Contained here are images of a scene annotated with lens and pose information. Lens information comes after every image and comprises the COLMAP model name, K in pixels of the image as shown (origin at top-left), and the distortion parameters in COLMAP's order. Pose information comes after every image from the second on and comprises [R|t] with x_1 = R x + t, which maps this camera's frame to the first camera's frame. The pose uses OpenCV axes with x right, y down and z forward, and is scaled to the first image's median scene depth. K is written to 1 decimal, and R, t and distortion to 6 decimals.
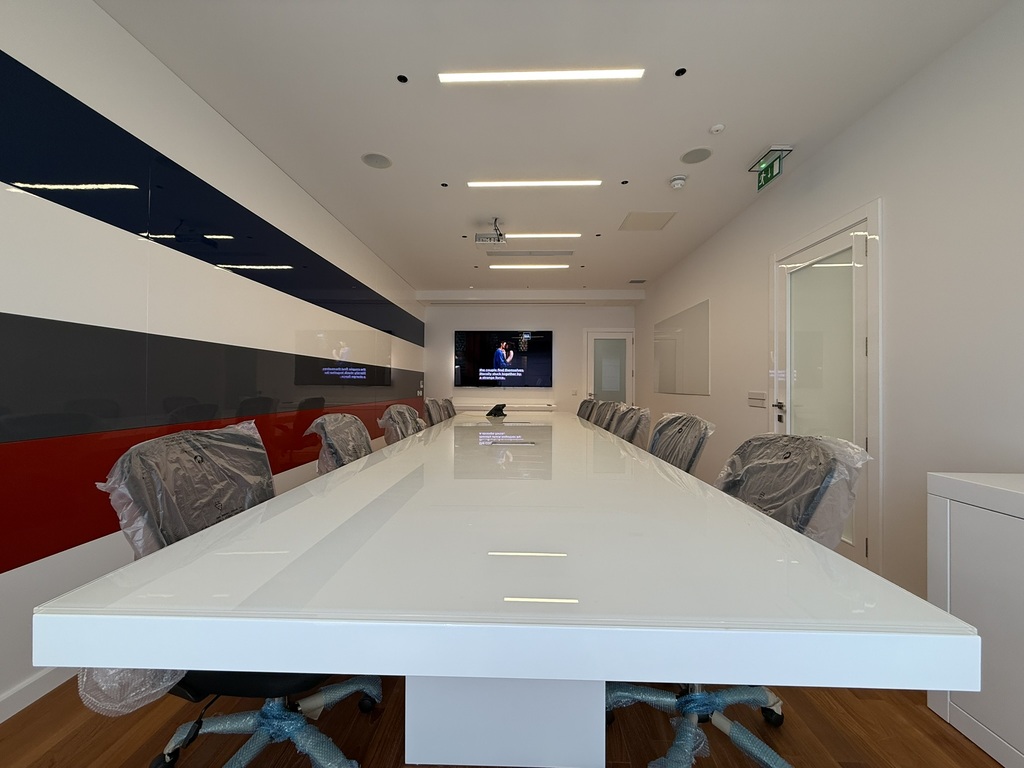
lens RADIAL K [[408.9, 0, 509.2], [0, 408.9, 380.7], [0, 0, 1]] dist [0.001559, 0.000093]
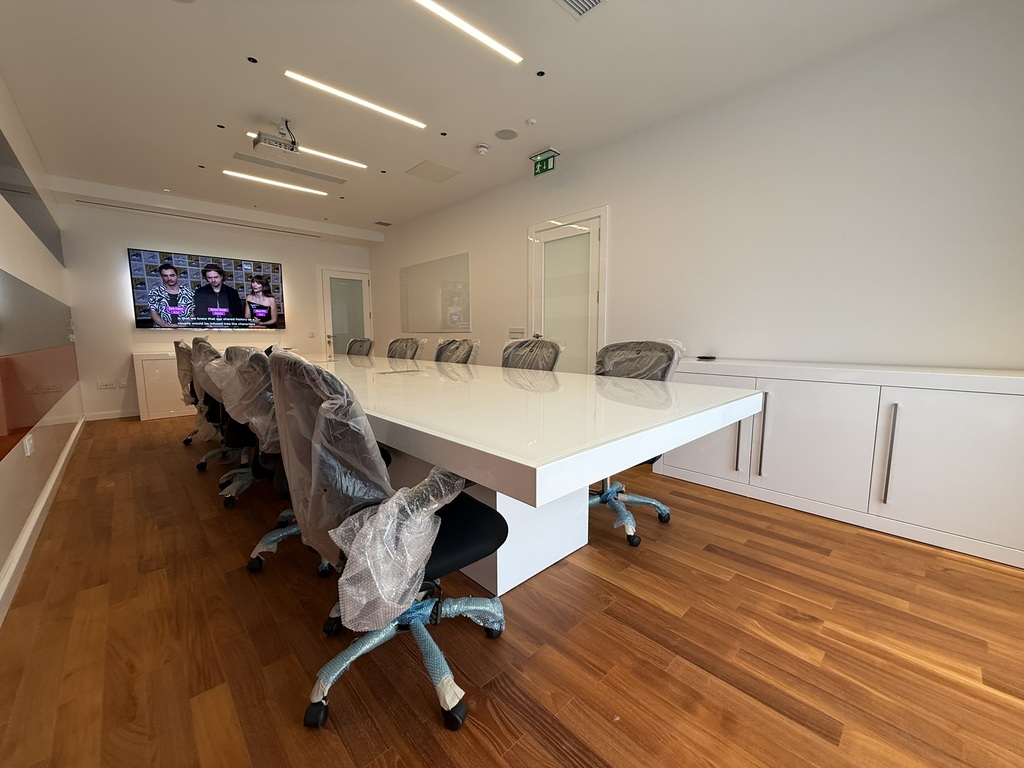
lens RADIAL K [[408.9, 0, 509.2], [0, 408.9, 380.7], [0, 0, 1]] dist [0.001559, 0.000093]
pose [[0.710441, -0.087474, 0.698299, -0.449706], [-0.002452, 0.991932, 0.126751, 0.035183], [-0.703753, -0.091762, 0.704494, 0.044393]]
